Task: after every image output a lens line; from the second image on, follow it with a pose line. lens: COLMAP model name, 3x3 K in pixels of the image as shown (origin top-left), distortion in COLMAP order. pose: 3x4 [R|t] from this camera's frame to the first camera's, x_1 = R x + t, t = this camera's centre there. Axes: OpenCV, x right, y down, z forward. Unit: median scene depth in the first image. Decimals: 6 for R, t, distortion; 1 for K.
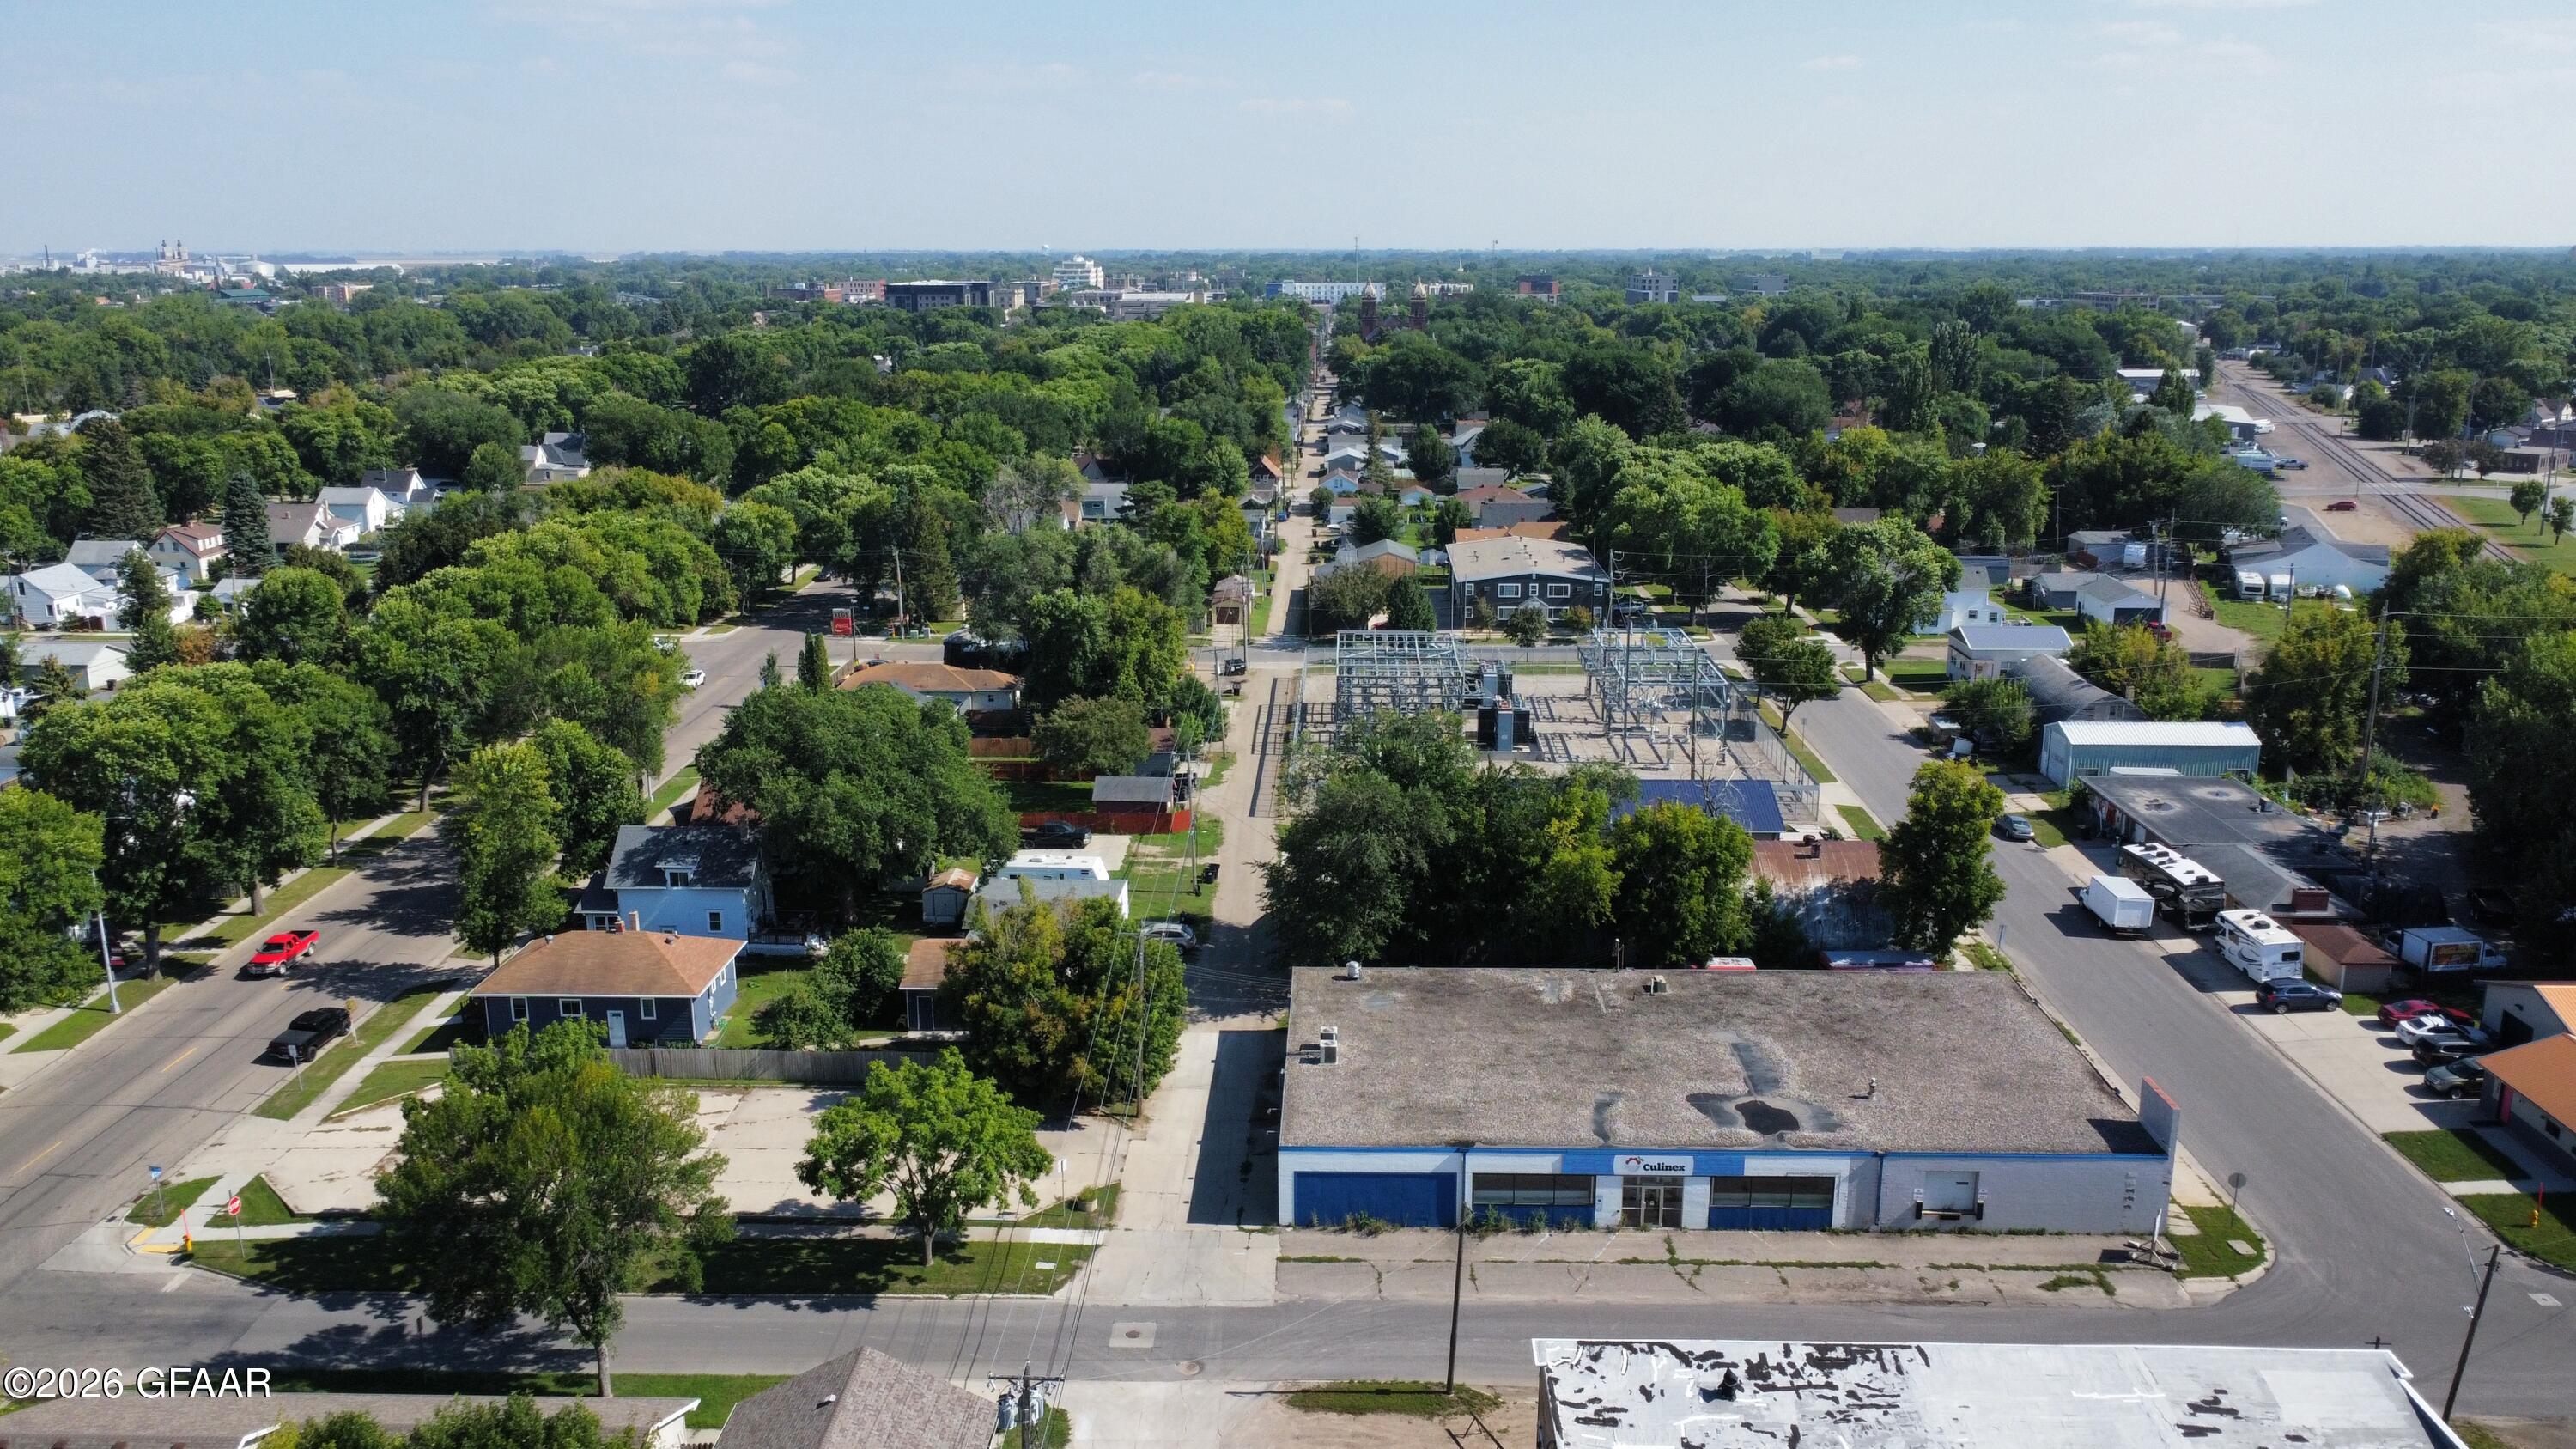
lens RADIAL K [[1932.0, 0, 1288.0], [0, 1932.0, 724.5], [0, 0, 1]] dist [0.003361, -0.000713]
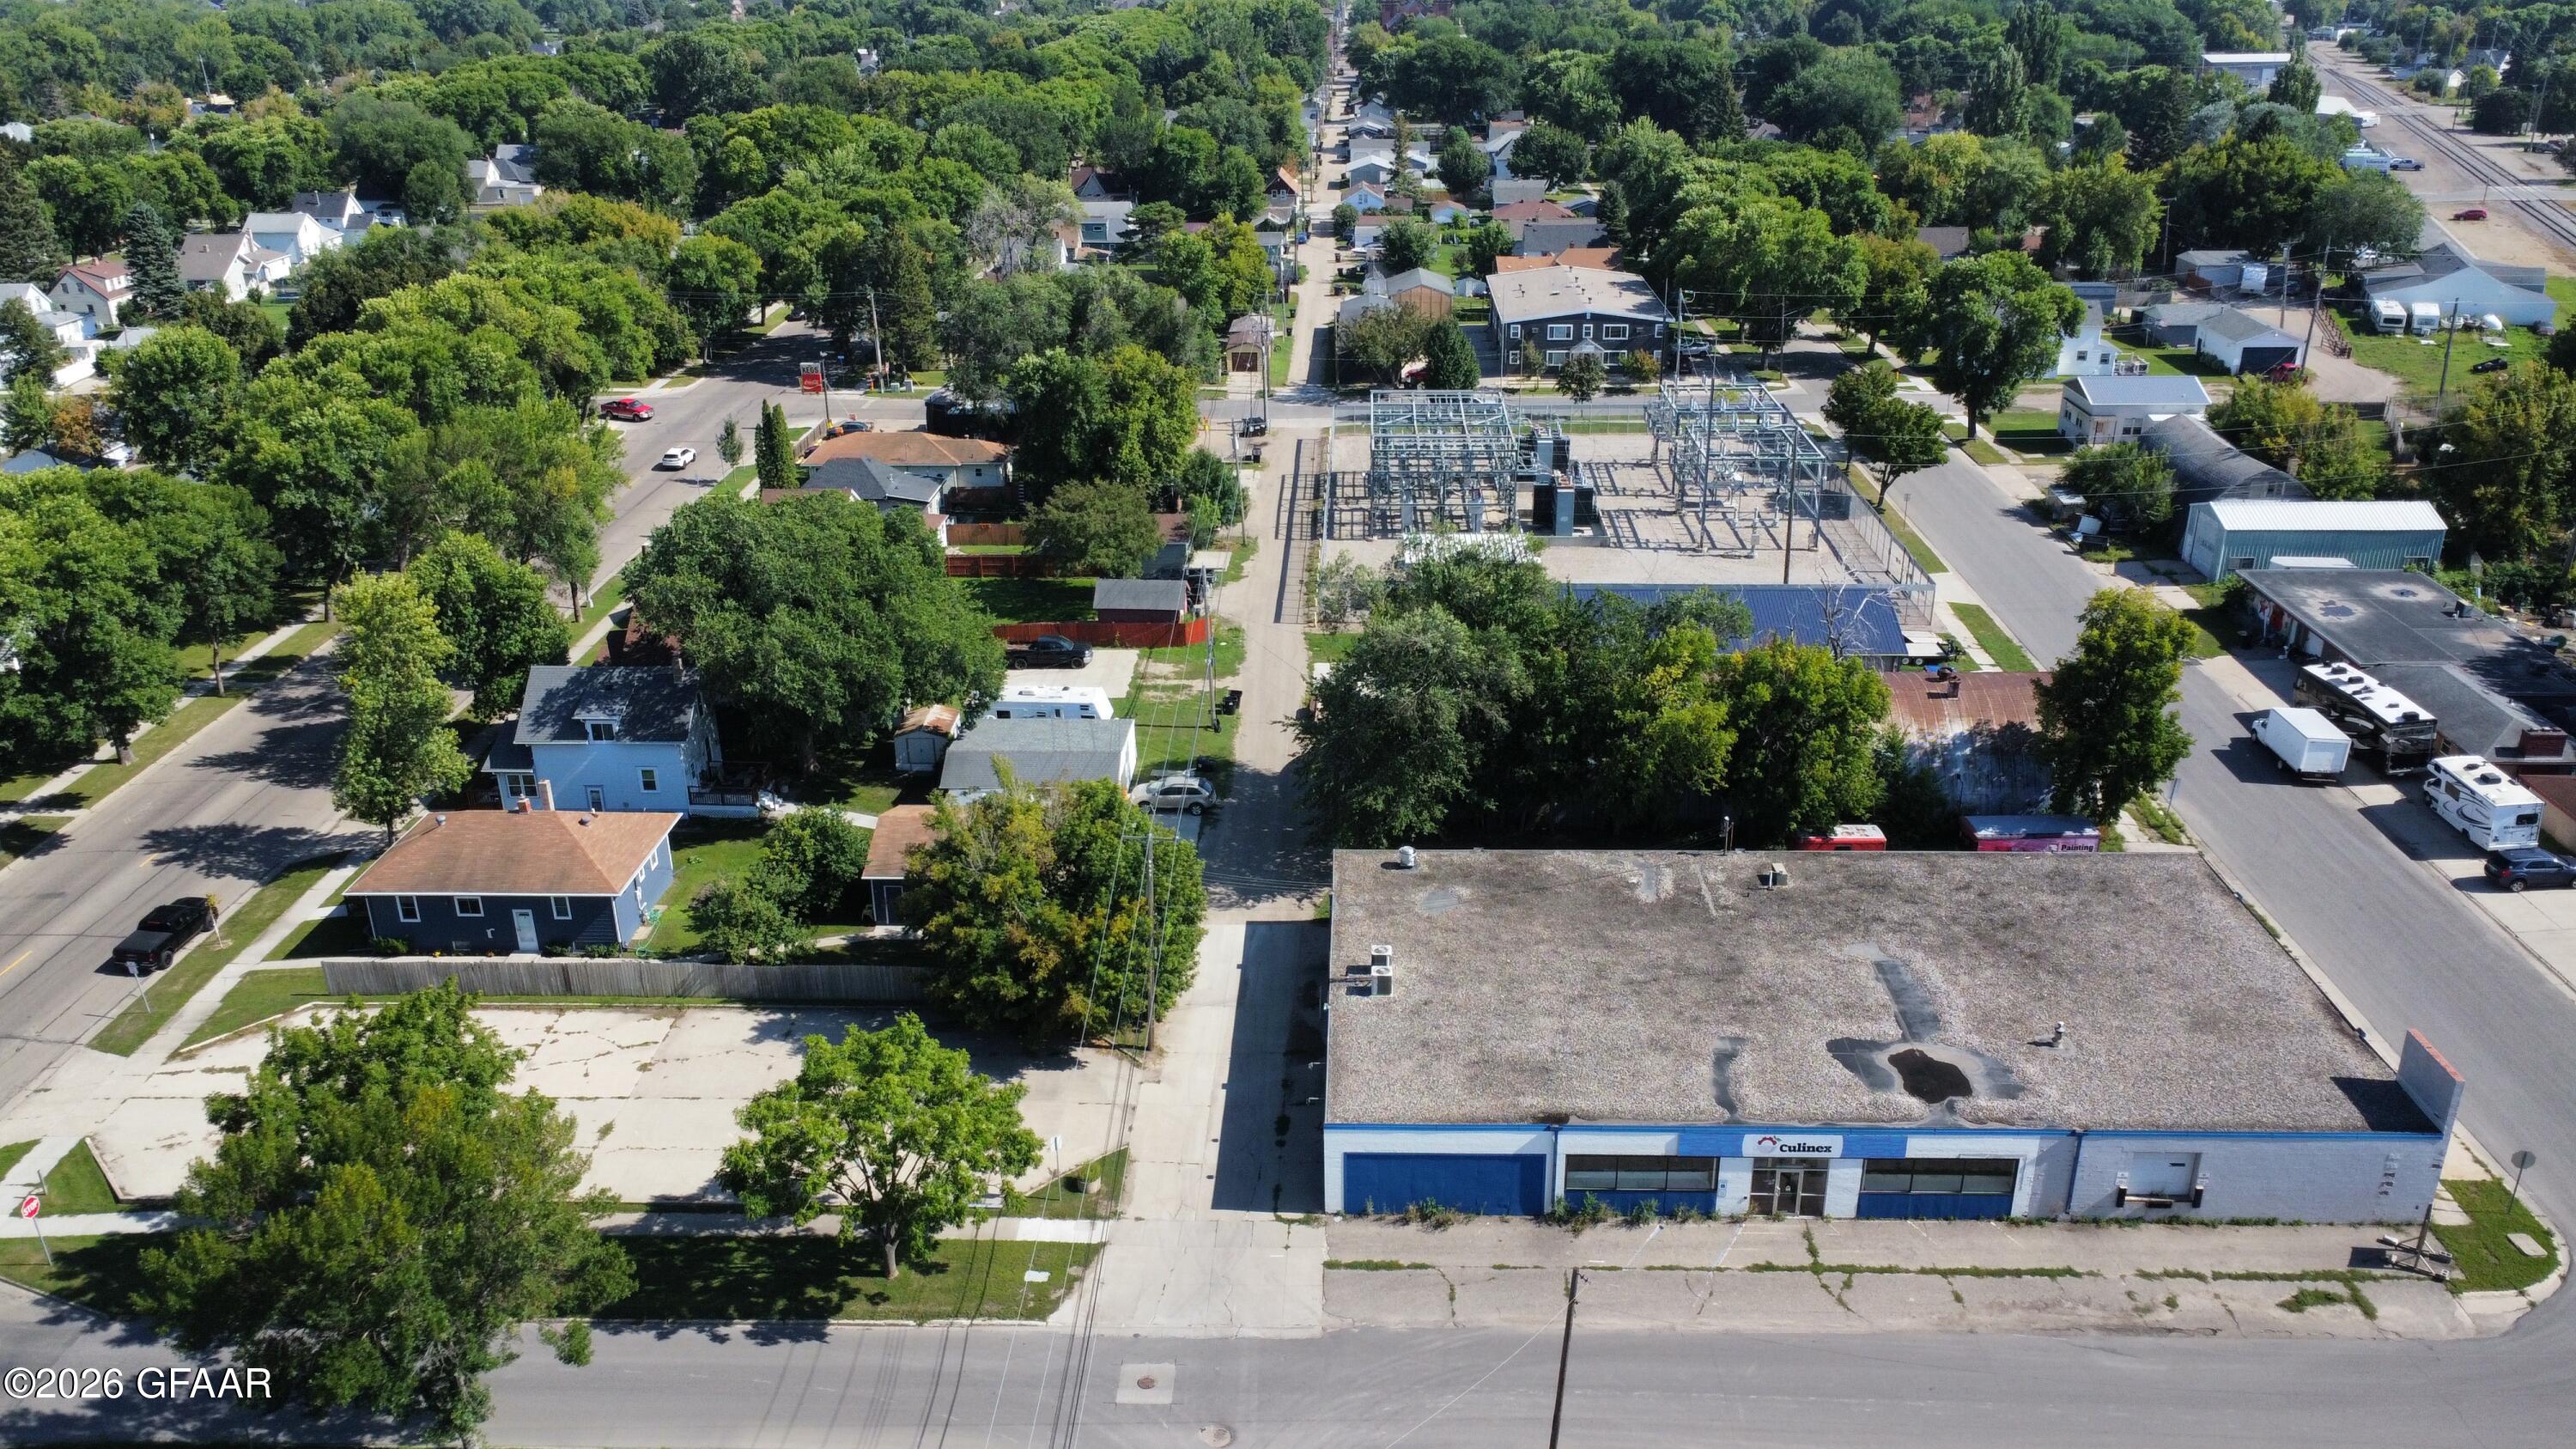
lens RADIAL K [[1932.0, 0, 1288.0], [0, 1932.0, 724.5], [0, 0, 1]] dist [0.003361, -0.000713]
pose [[0.999947, -0.006180, -0.008204, -0.007704], [0.007352, 0.988432, 0.151489, -0.042036], [0.007173, -0.151541, 0.988425, 0.145330]]
